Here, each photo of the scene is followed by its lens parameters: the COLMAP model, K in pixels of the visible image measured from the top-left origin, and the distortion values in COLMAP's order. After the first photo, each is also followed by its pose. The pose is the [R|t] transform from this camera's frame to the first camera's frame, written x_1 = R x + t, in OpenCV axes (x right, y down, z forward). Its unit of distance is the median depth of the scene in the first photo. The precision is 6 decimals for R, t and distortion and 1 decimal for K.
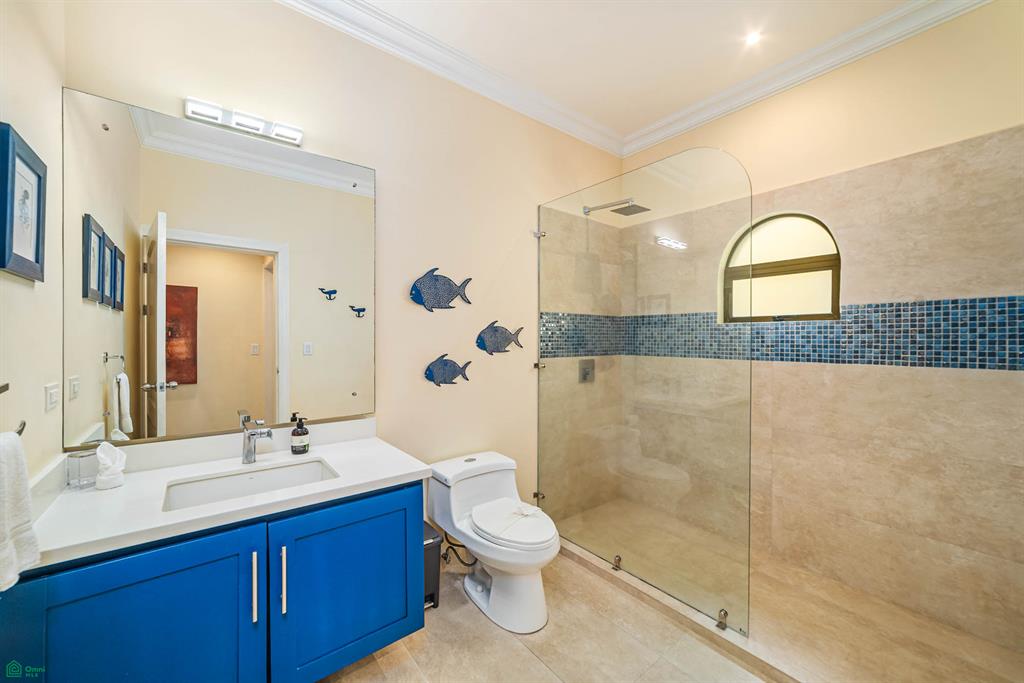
lens RADIAL K [[395.0, 0, 513.7], [0, 395.0, 339.6], [0, 0, 1]] dist [0.001481, 0.000118]
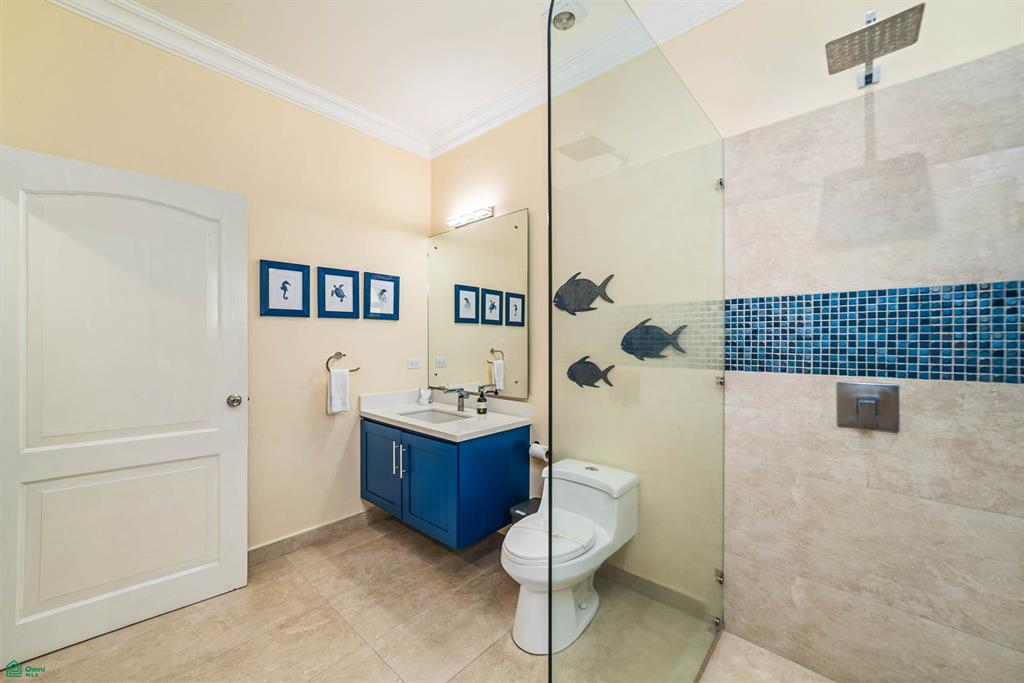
lens RADIAL K [[395.0, 0, 513.9], [0, 395.0, 340.4], [0, 0, 1]] dist [0.001481, 0.000118]
pose [[0.167866, -0.004227, -0.985801, 0.753635], [-0.003276, 0.999983, -0.004845, 0.001900], [0.985804, 0.004043, 0.167849, 0.620999]]
